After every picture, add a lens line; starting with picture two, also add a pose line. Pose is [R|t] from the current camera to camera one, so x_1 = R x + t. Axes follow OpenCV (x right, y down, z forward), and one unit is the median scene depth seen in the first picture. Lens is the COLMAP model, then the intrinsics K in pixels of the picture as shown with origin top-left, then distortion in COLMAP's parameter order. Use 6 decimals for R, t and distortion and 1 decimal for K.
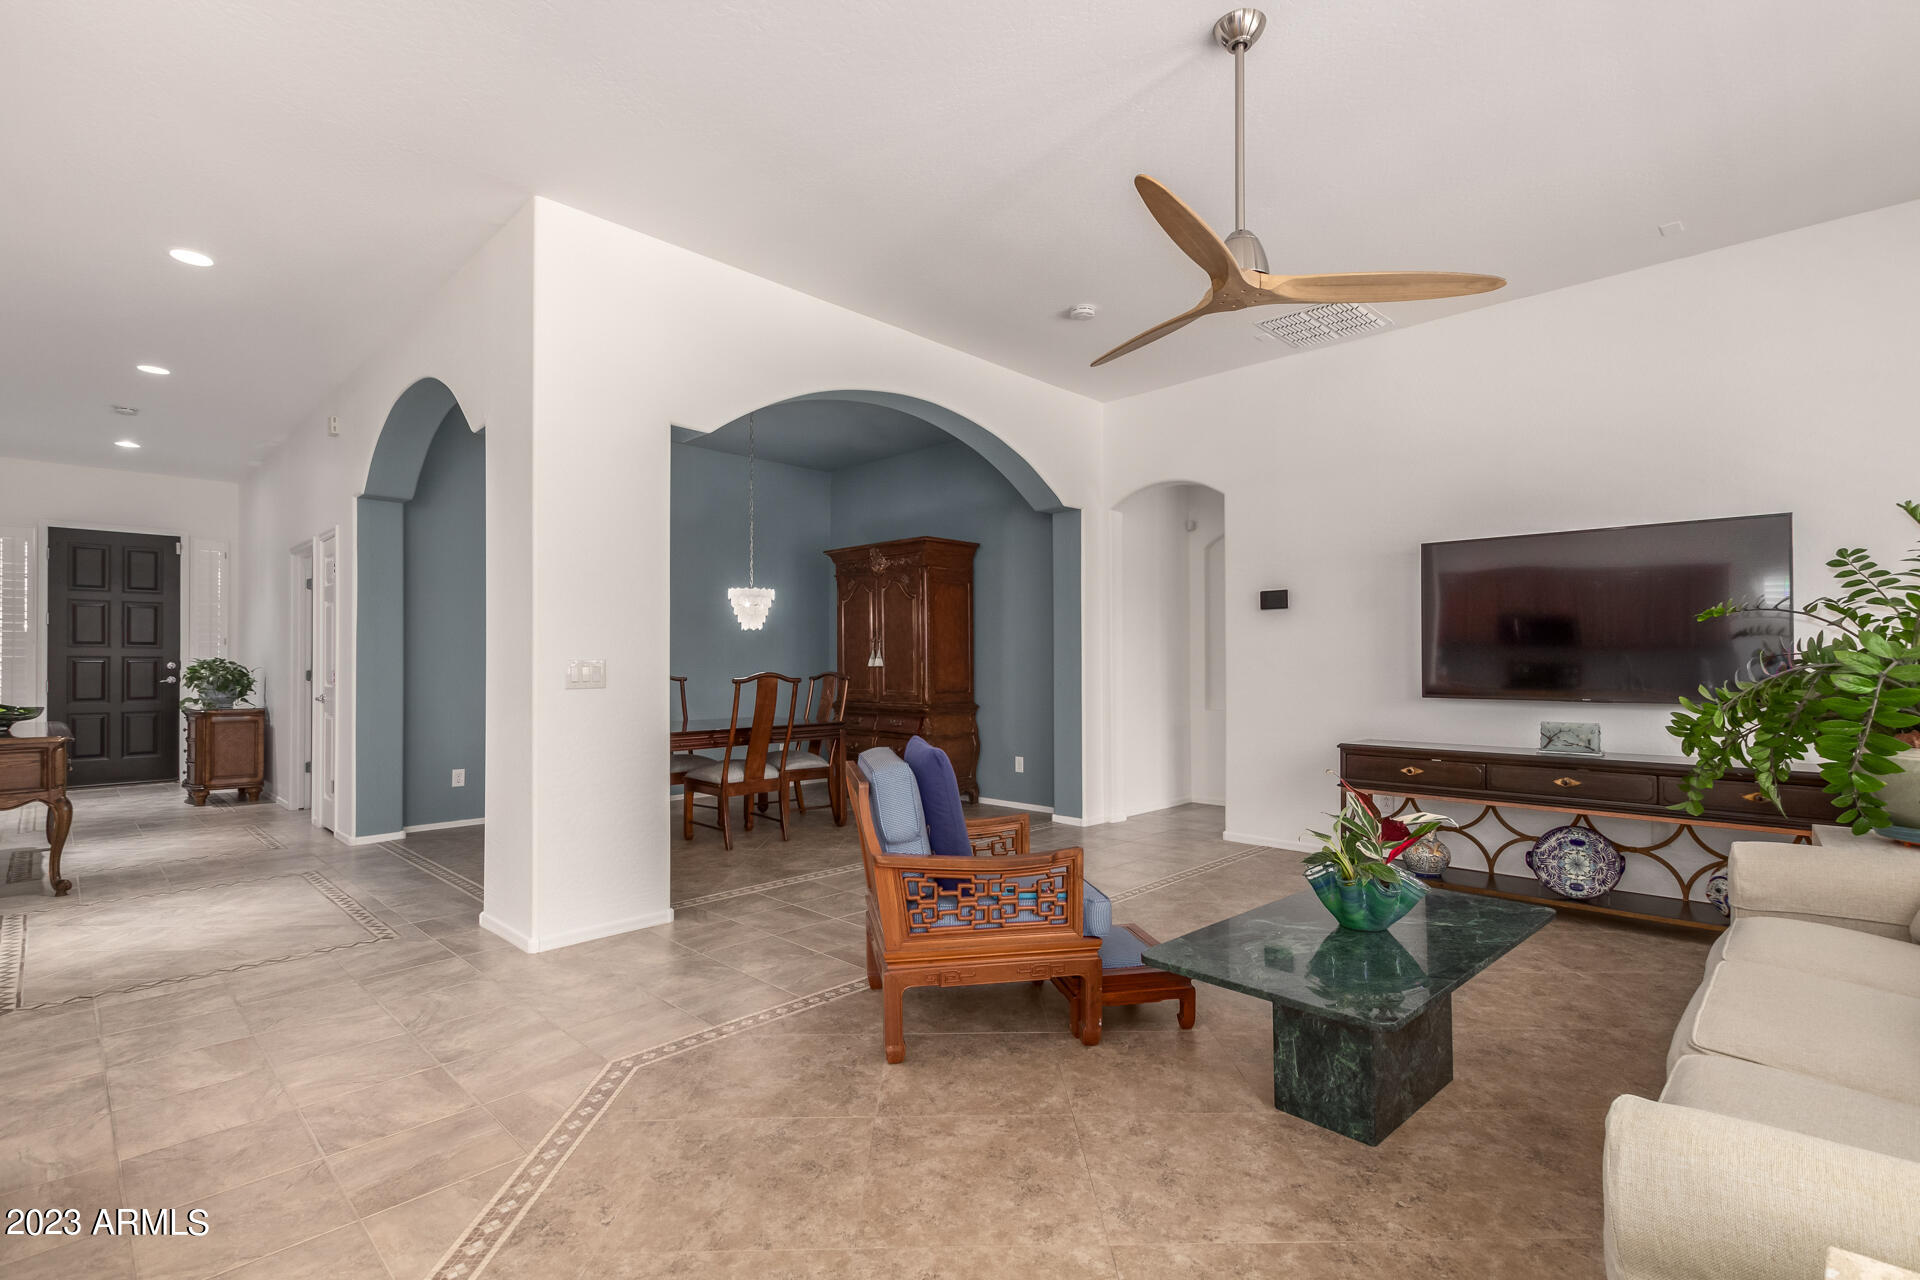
lens RADIAL K [[892.2, 0, 964.4], [0, 892.2, 647.7], [0, 0, 1]] dist [0.010378, -0.001765]
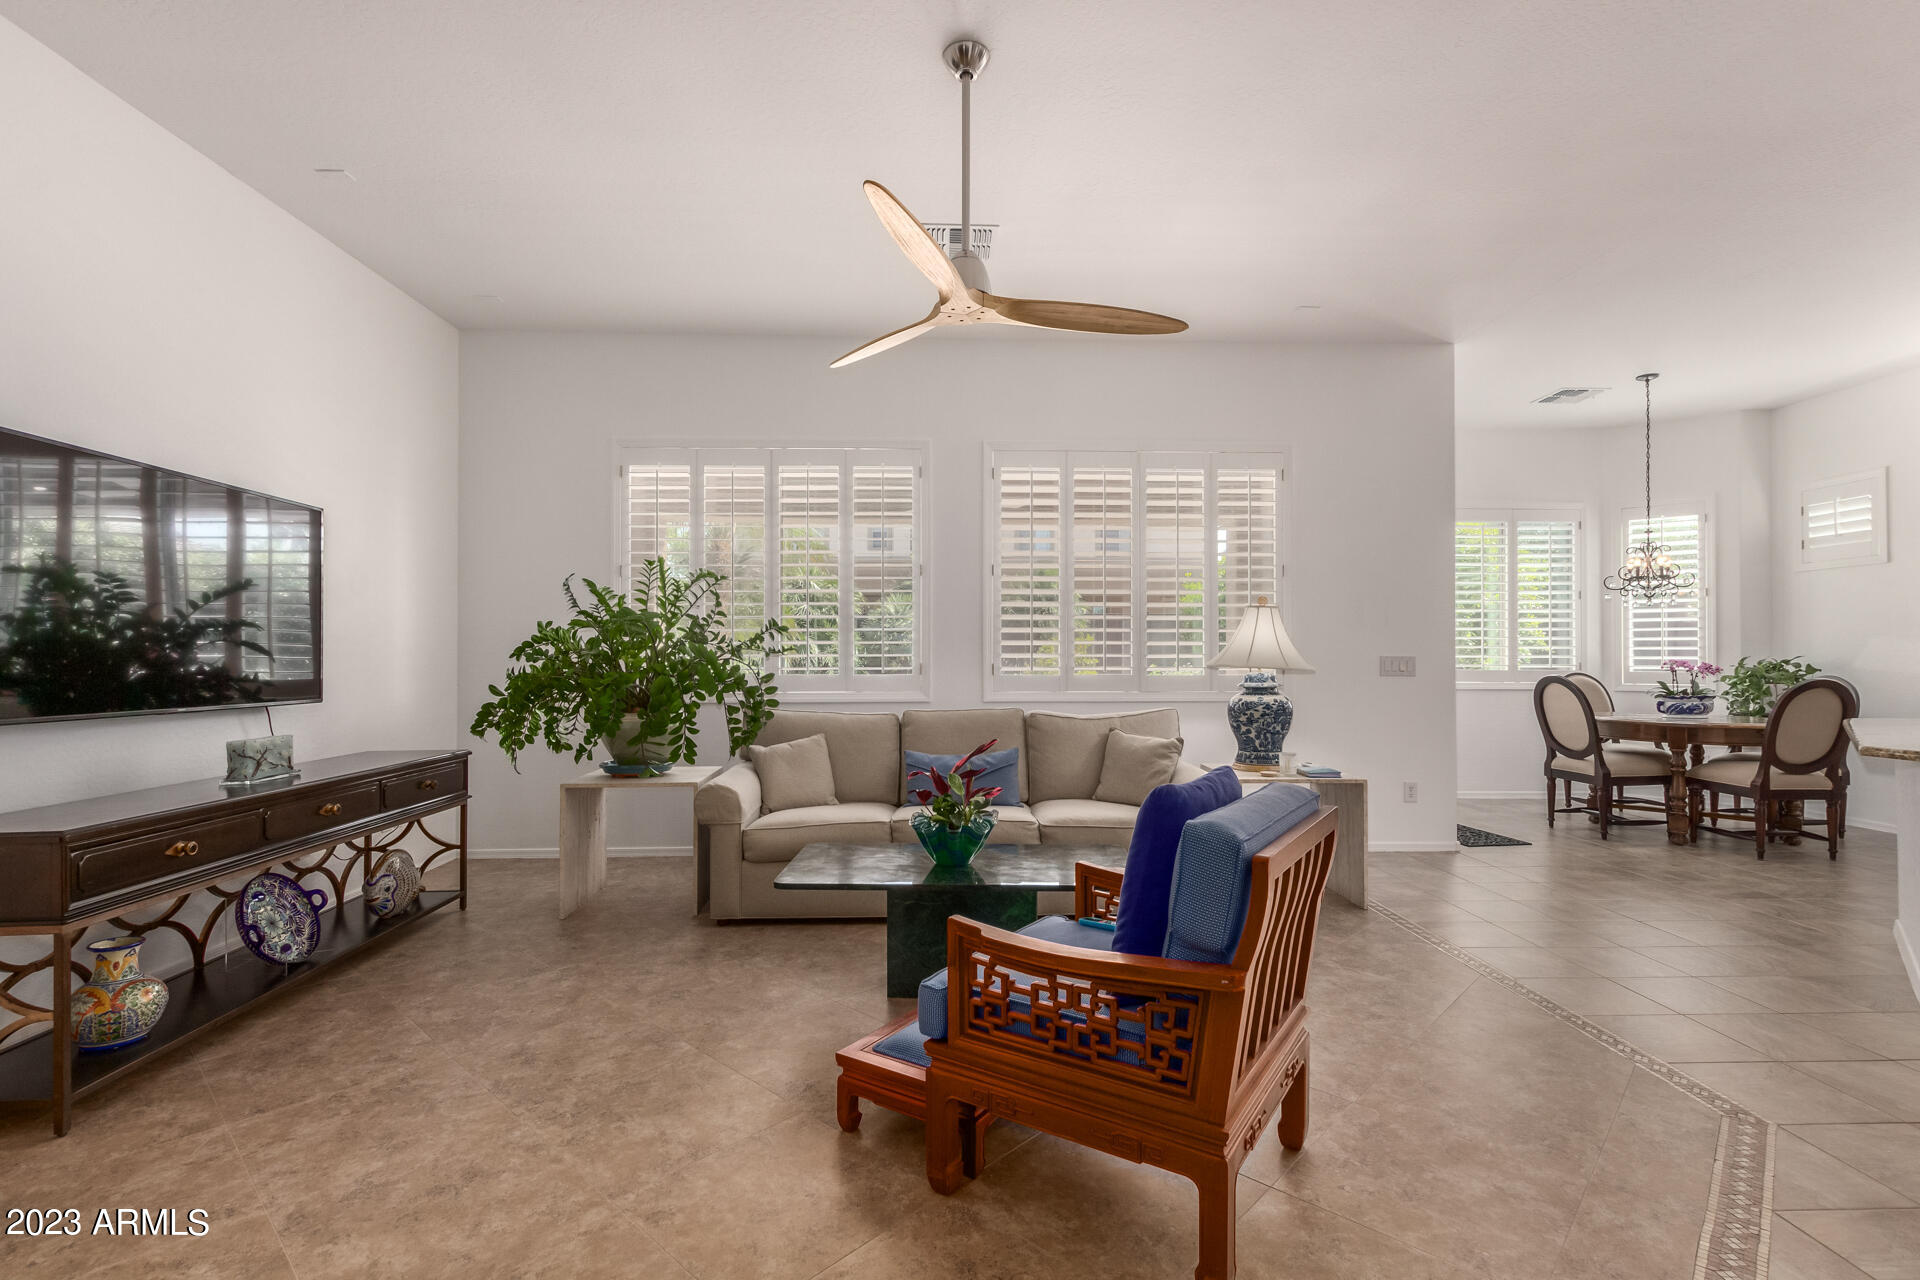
lens RADIAL K [[892.2, 0, 972.7], [0, 892.2, 643.8], [0, 0, 1]] dist [0.010378, -0.001765]
pose [[-0.727811, 0.012547, 0.685663, -0.268184], [-0.008753, 0.999581, -0.027582, 0.021082], [-0.685722, -0.026076, -0.727396, 1.134613]]
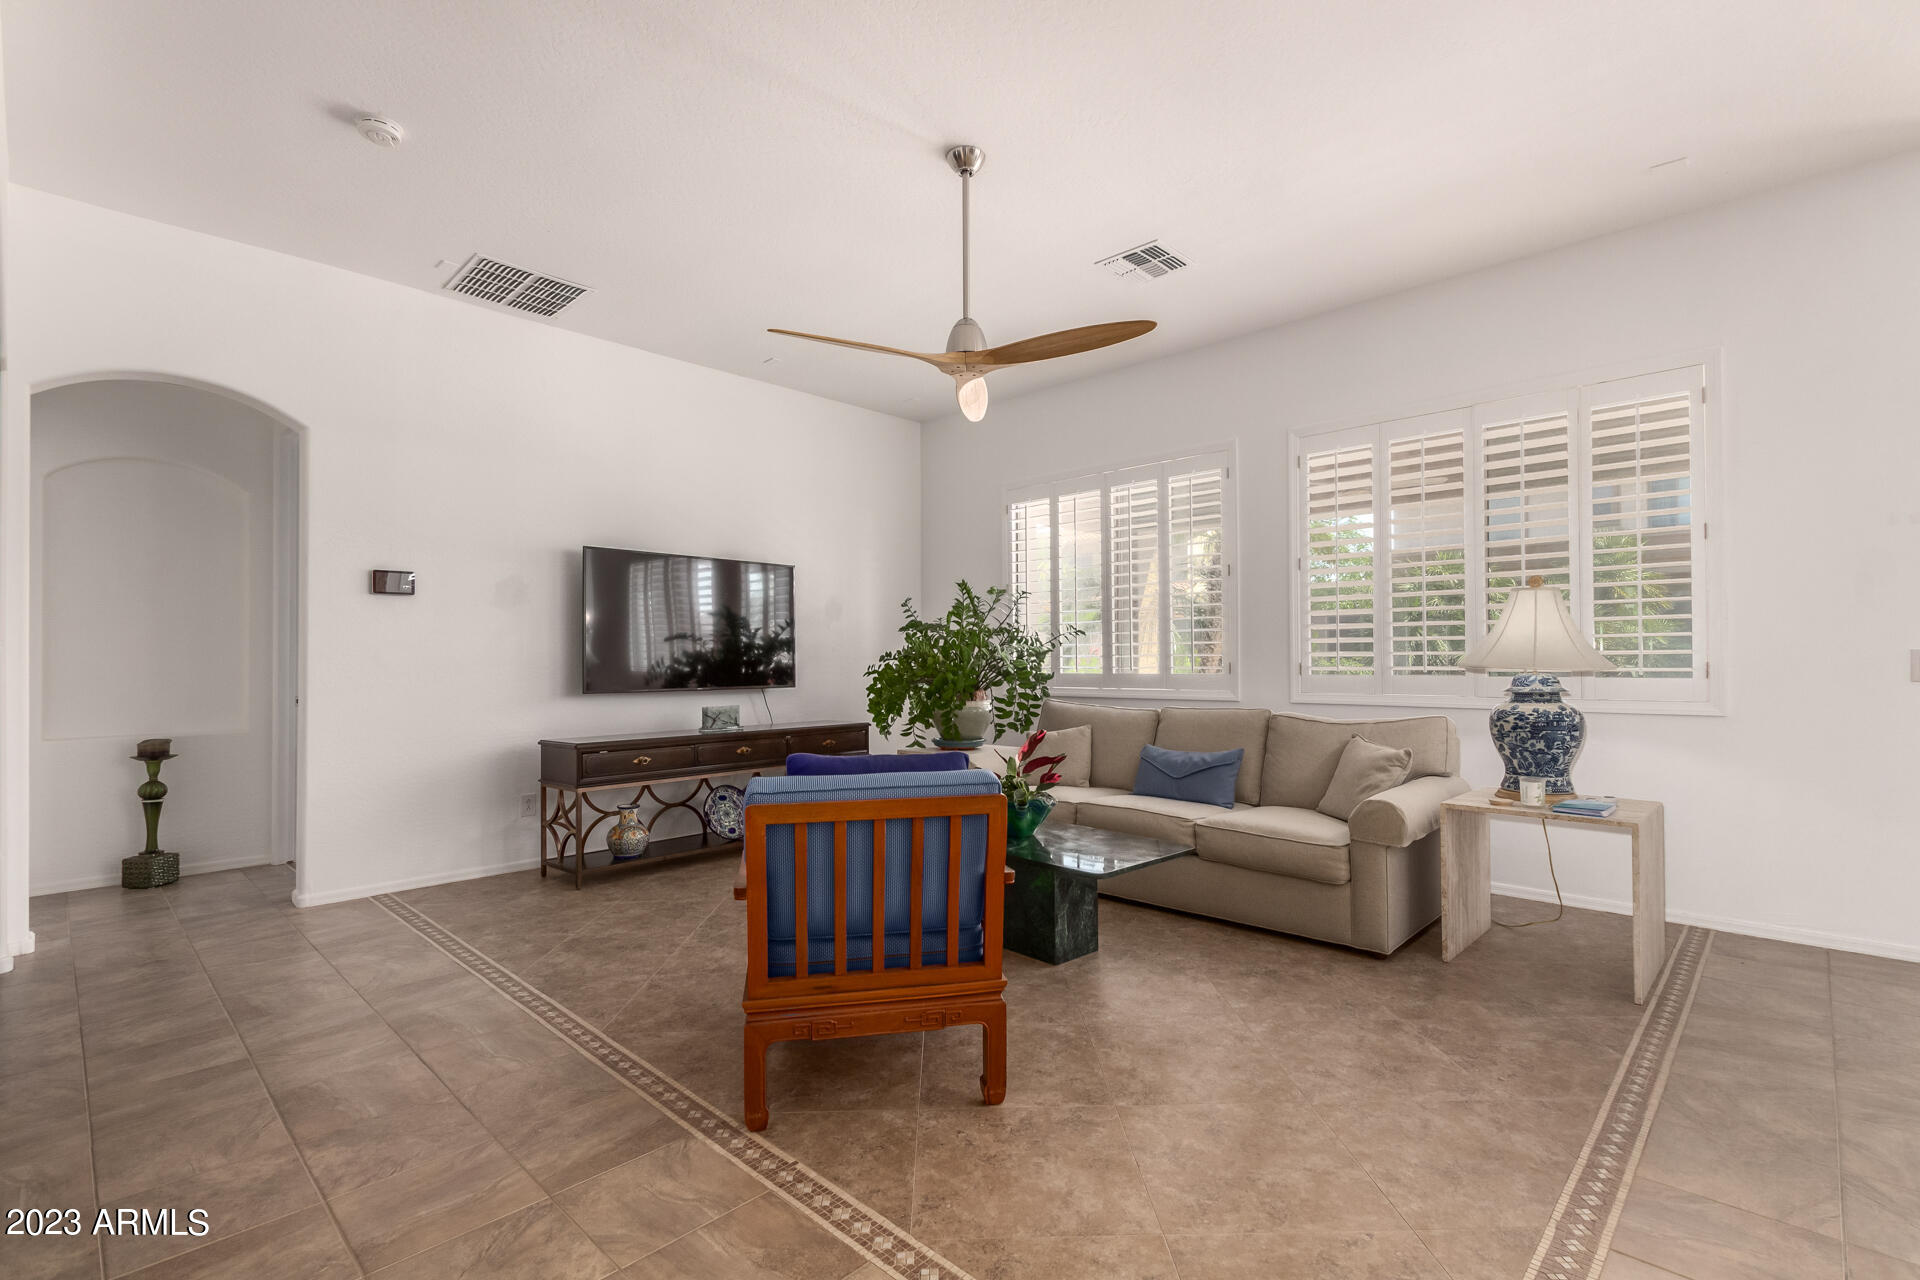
lens RADIAL K [[892.2, 0, 977.6], [0, 892.2, 649.0], [0, 0, 1]] dist [0.010378, -0.001765]
pose [[-0.020021, 0.012757, 0.999718, -0.613862], [-0.009436, 0.999872, -0.012948, 0.015105], [-0.999755, -0.009692, -0.019898, 0.654615]]
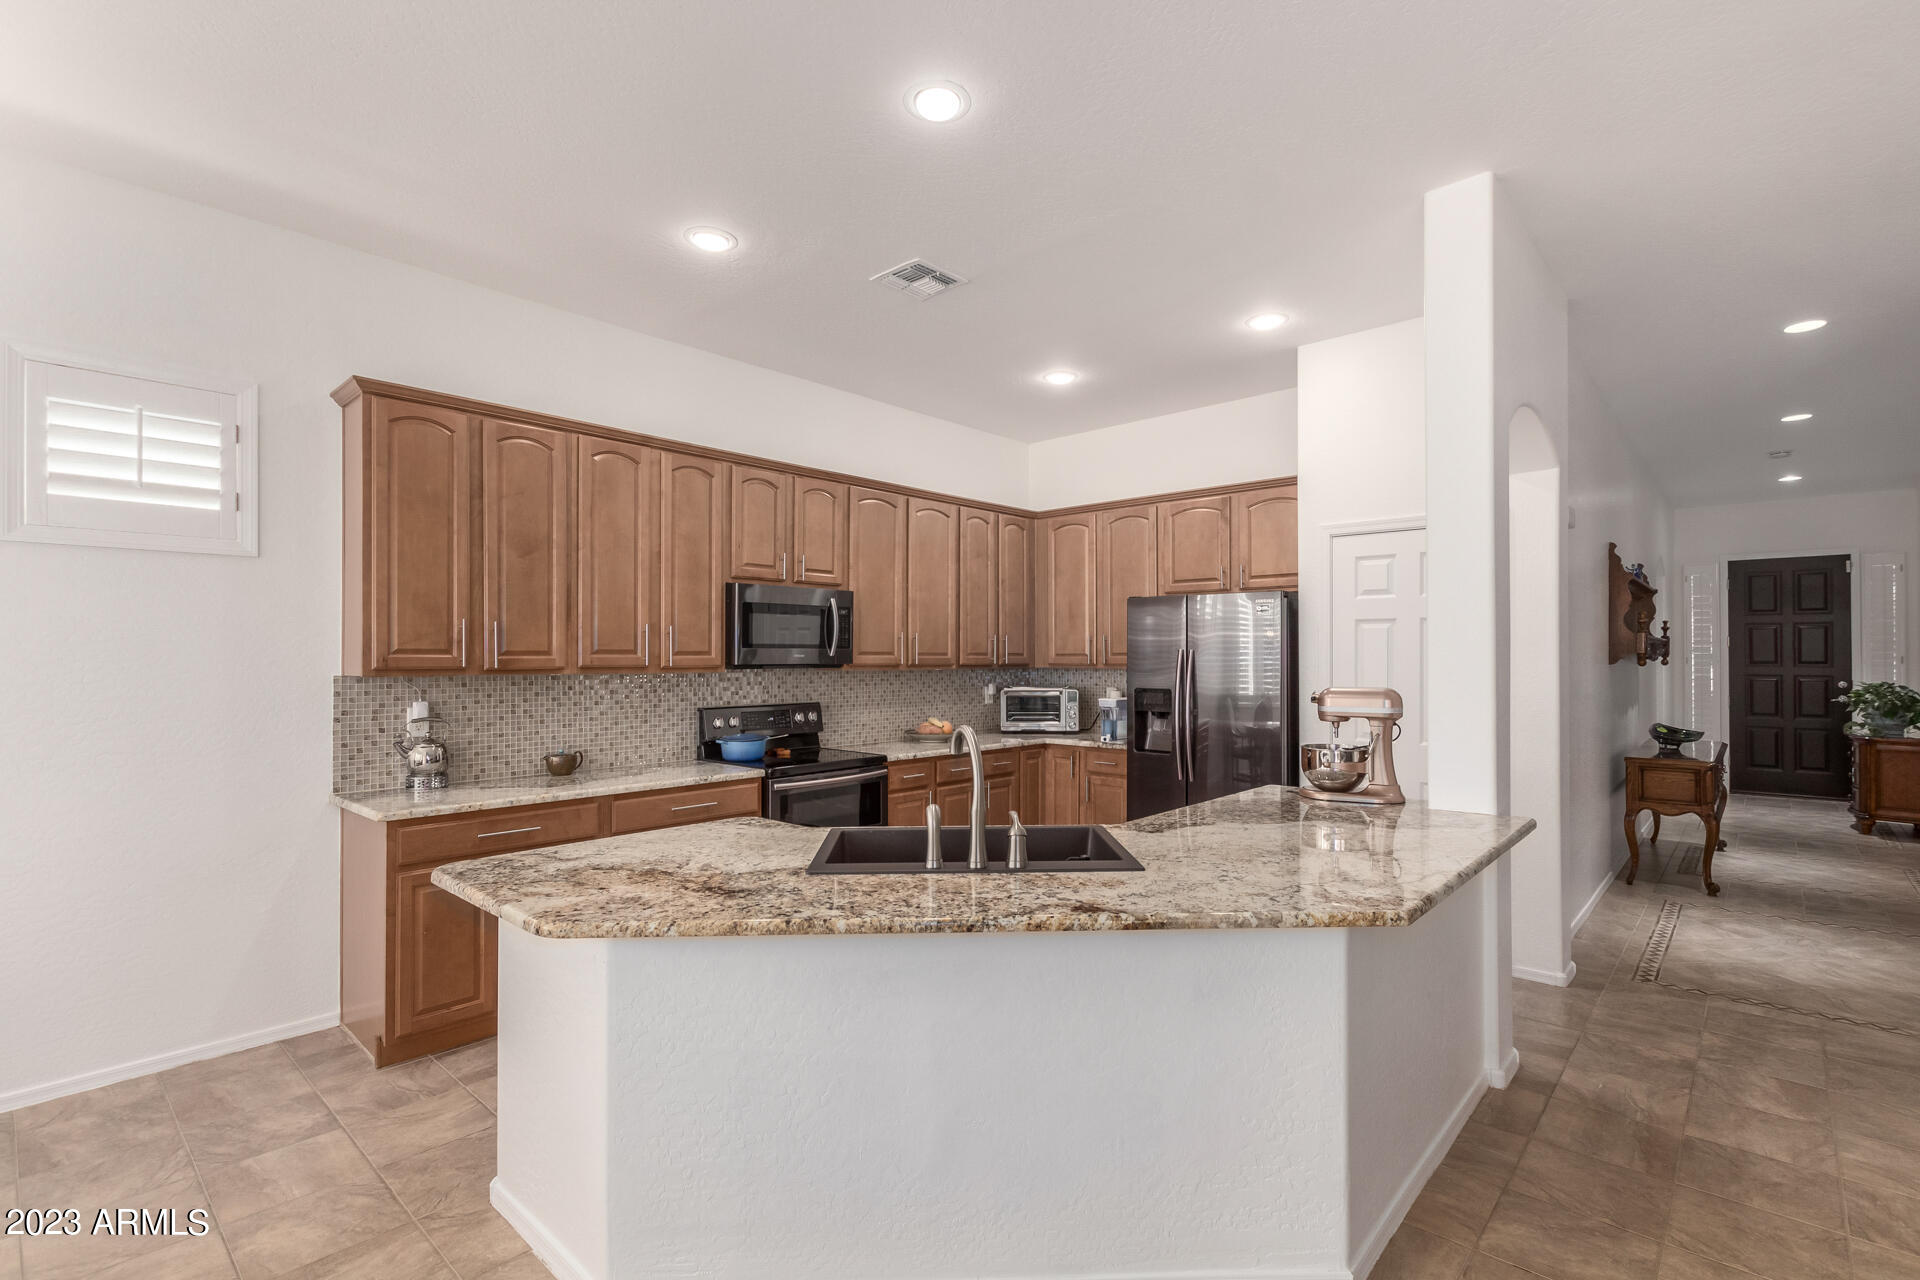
lens RADIAL K [[892.2, 0, 967.8], [0, 892.2, 655.6], [0, 0, 1]] dist [0.010378, -0.001765]
pose [[0.046730, 0.001907, -0.998906, 0.144265], [0.016755, 0.999856, 0.002693, -0.065271], [0.998767, -0.016863, 0.046691, -0.034287]]
